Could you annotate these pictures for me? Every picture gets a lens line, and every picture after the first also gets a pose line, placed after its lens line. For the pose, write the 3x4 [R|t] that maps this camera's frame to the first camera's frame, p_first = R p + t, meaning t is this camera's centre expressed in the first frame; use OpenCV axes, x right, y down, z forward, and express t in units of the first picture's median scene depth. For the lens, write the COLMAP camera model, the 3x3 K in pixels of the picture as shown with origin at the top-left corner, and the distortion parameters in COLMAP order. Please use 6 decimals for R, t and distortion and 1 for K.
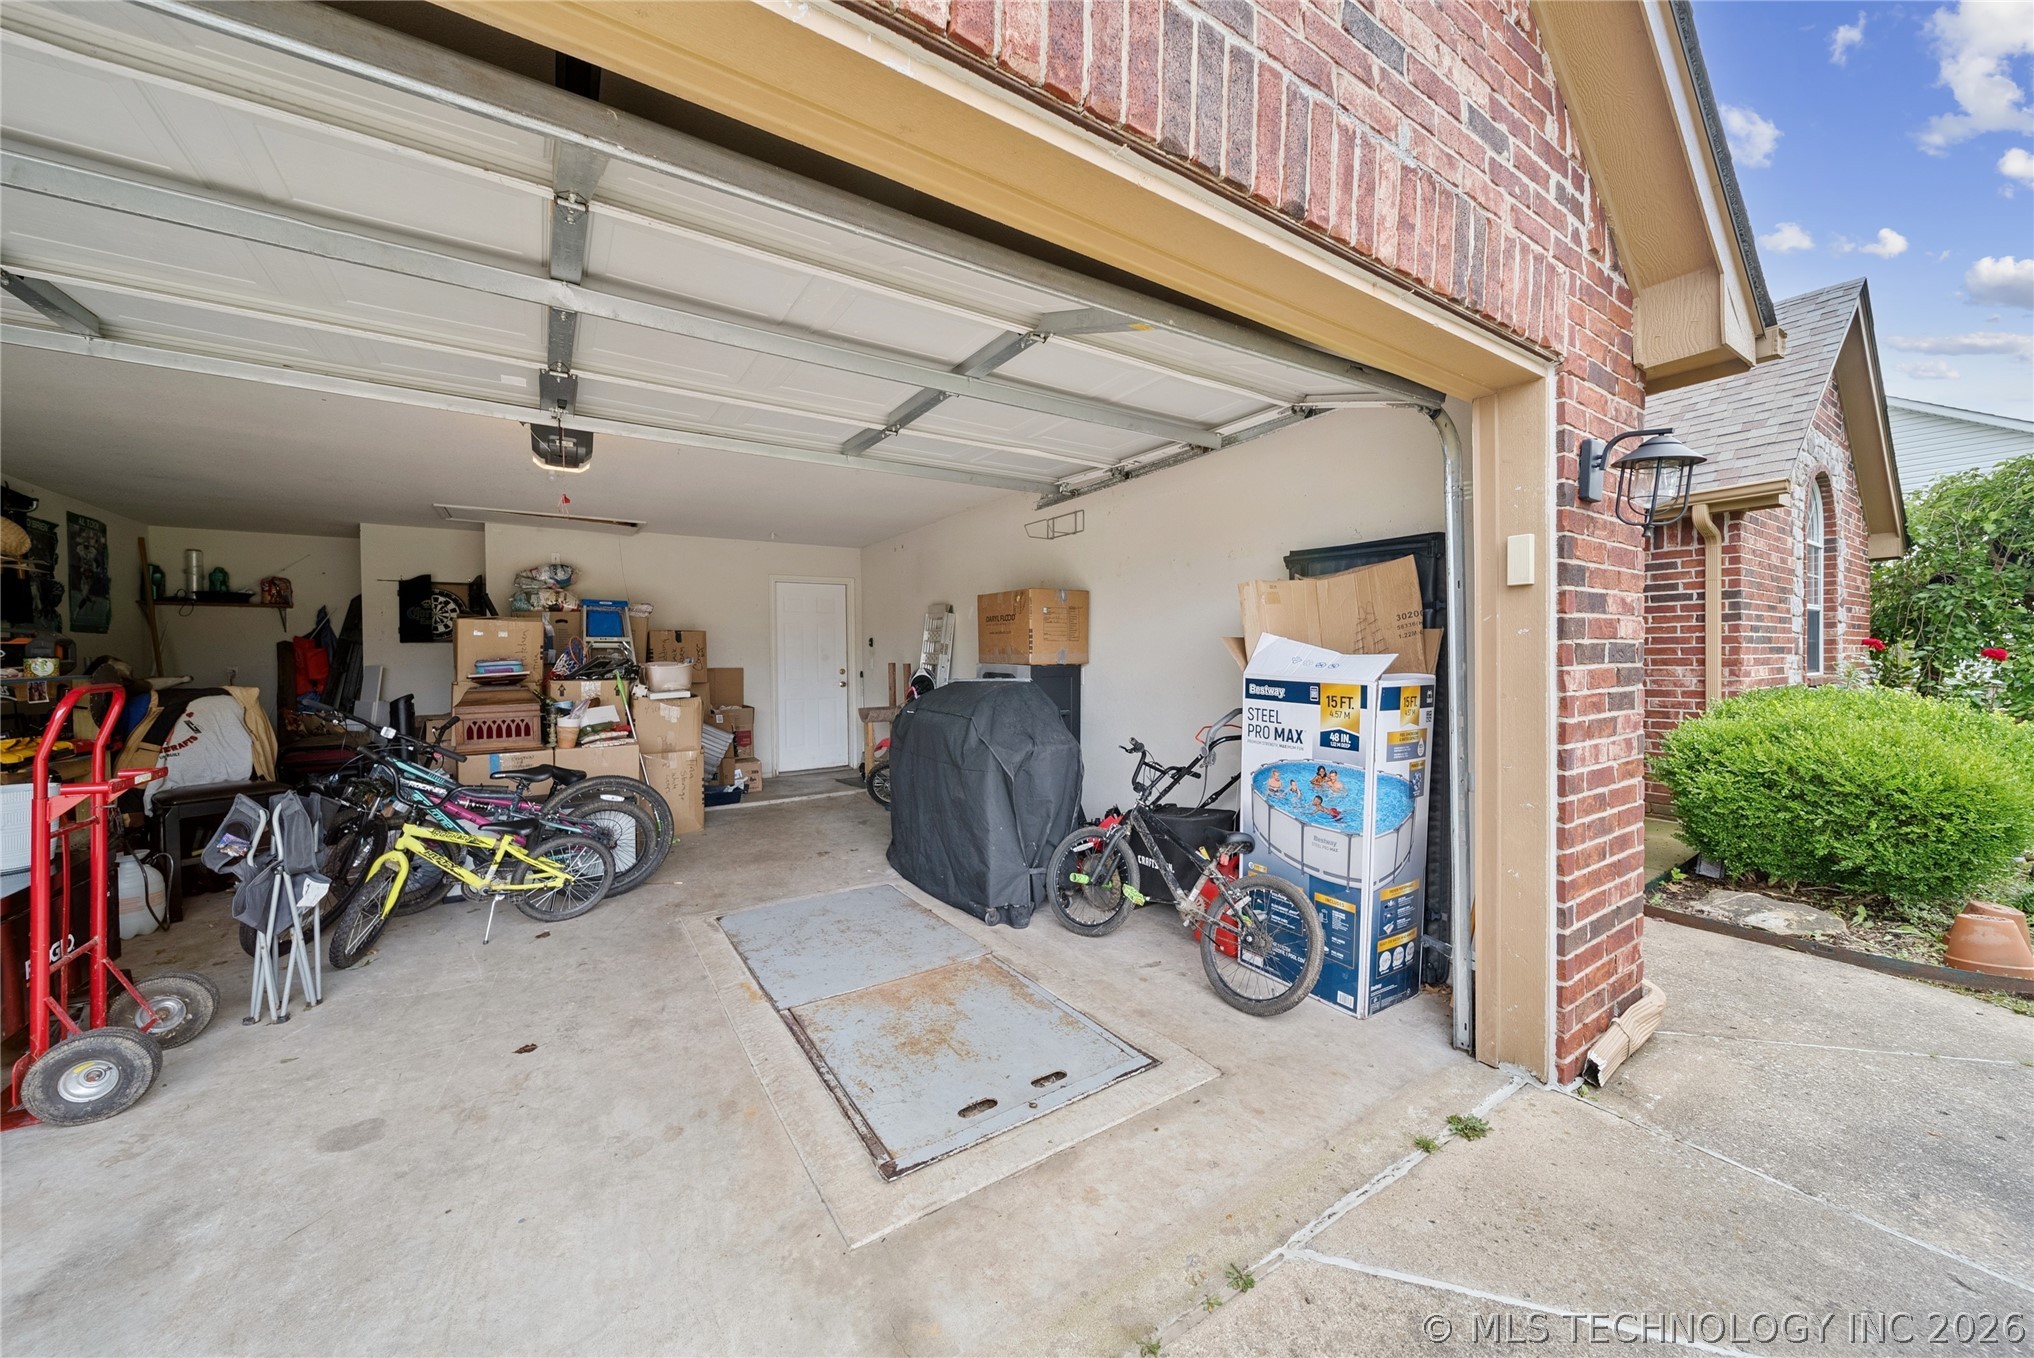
lens RADIAL K [[718.0, 0, 1017.0], [0, 718.0, 679.0], [0, 0, 1]] dist [0.001379, -0.001894]
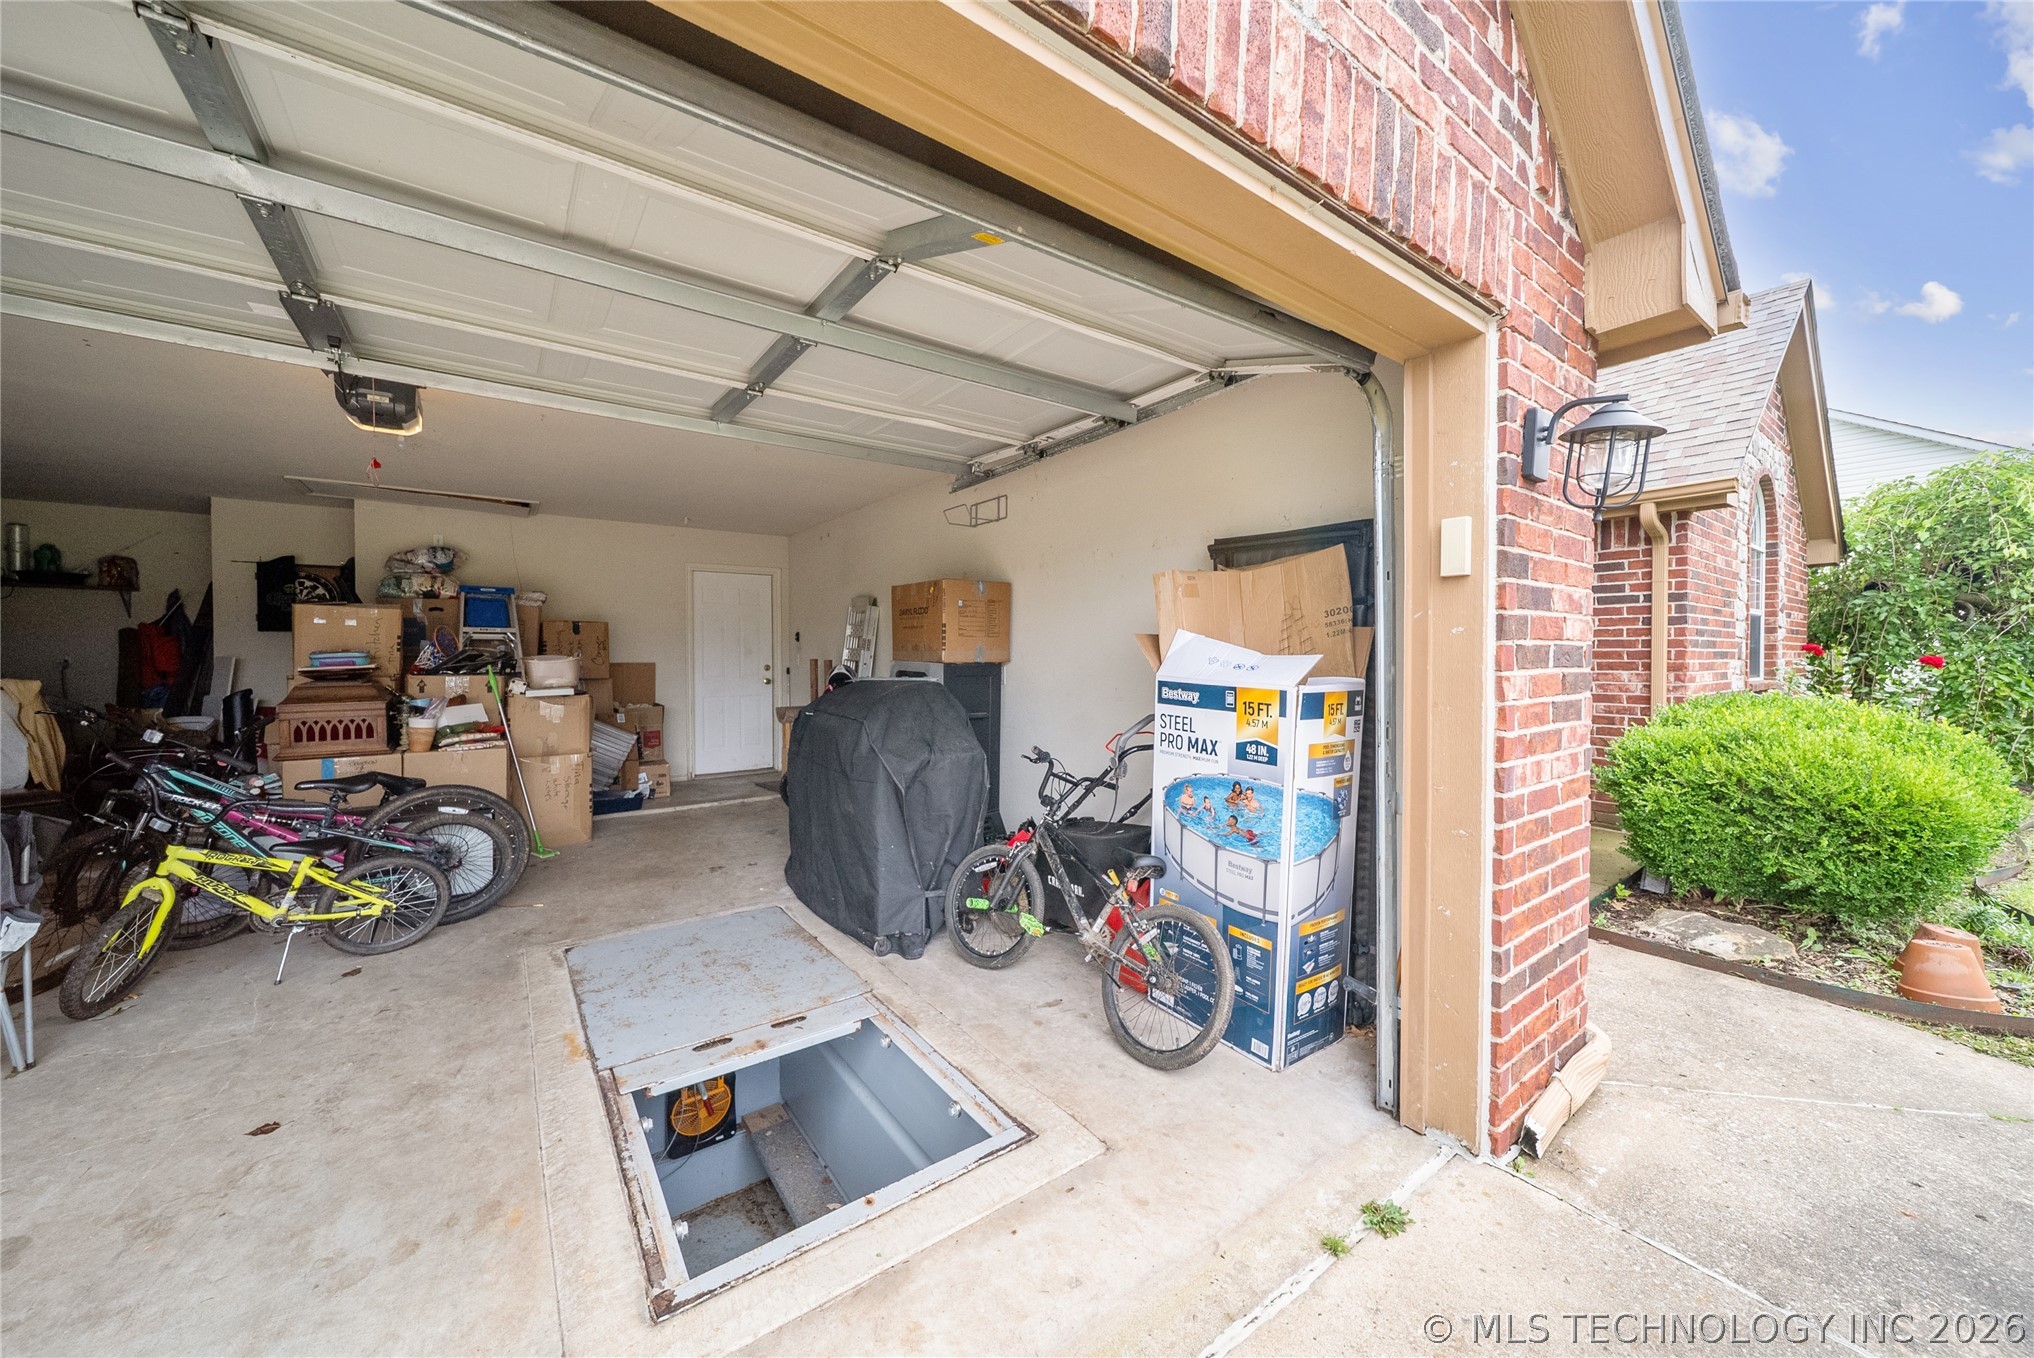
lens RADIAL K [[718.0, 0, 1017.0], [0, 718.0, 679.0], [0, 0, 1]] dist [0.001379, -0.001894]
pose [[0.998906, 0.008601, 0.045969, 0.102481], [-0.008775, 0.999955, 0.003591, -0.004636], [-0.045936, -0.003991, 0.998936, 0.122026]]
